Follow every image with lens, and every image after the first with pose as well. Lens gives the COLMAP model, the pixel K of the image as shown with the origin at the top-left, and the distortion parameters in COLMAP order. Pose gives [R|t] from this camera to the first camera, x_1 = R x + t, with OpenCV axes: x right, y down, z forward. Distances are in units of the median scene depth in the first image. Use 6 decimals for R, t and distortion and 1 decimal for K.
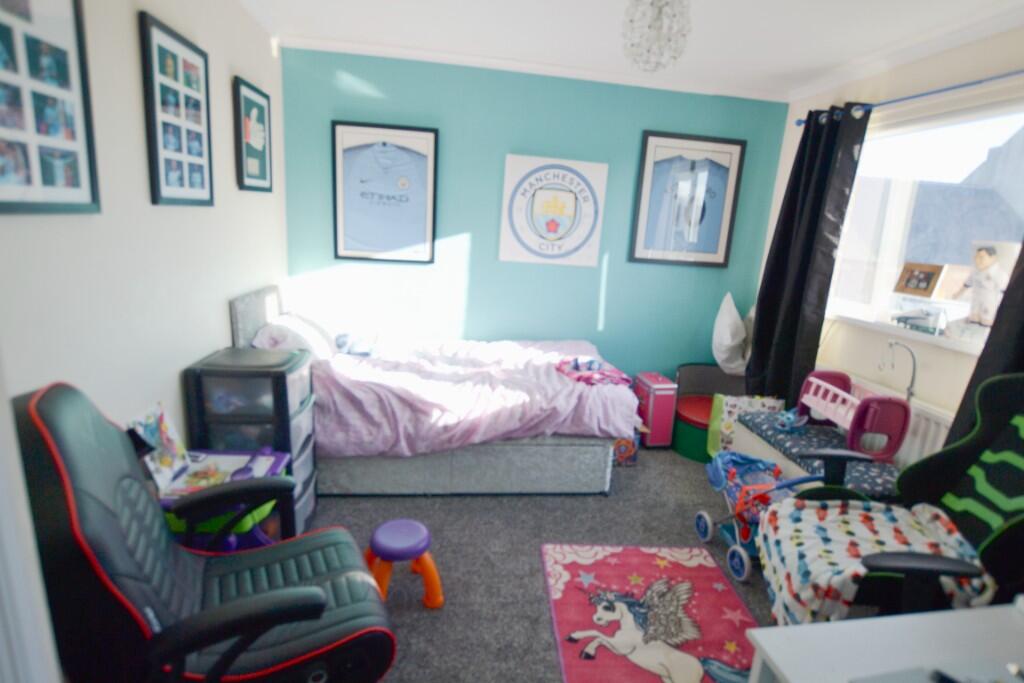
lens RADIAL K [[509.7, 0, 512.0], [0, 509.7, 346.2], [0, 0, 1]] dist [-0.026726, 0.001416]
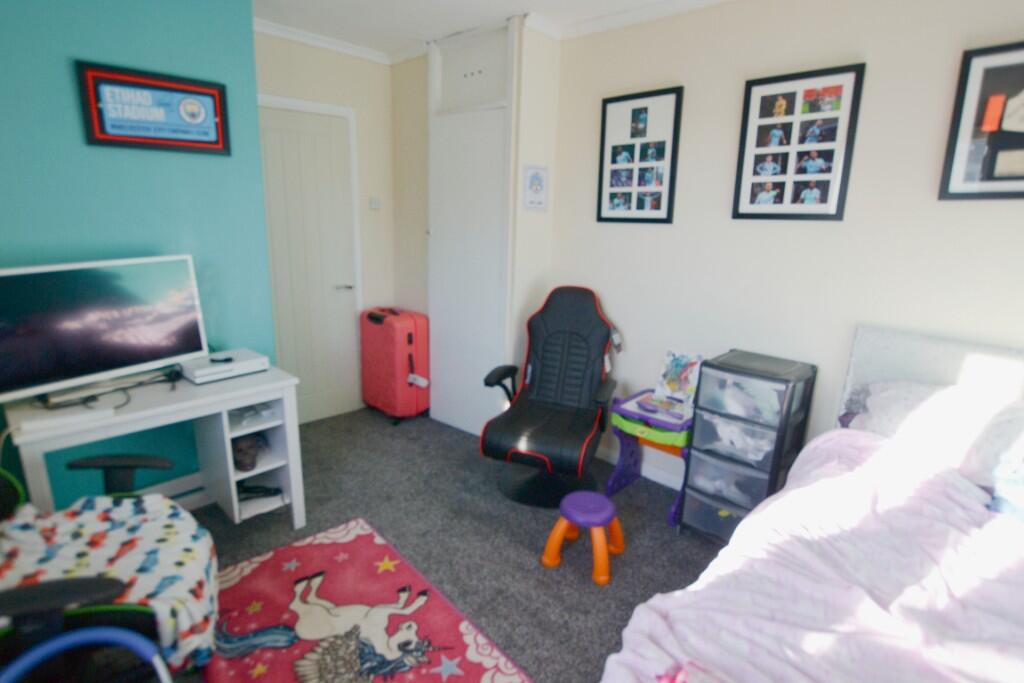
lens RADIAL K [[509.7, 0, 512.0], [0, 509.7, 346.2], [0, 0, 1]] dist [-0.026726, 0.001416]
pose [[-0.775547, 0.064252, -0.628012, 0.605612], [-0.224448, 0.901743, 0.369434, -0.317698], [0.590043, 0.427470, -0.684923, 1.611229]]
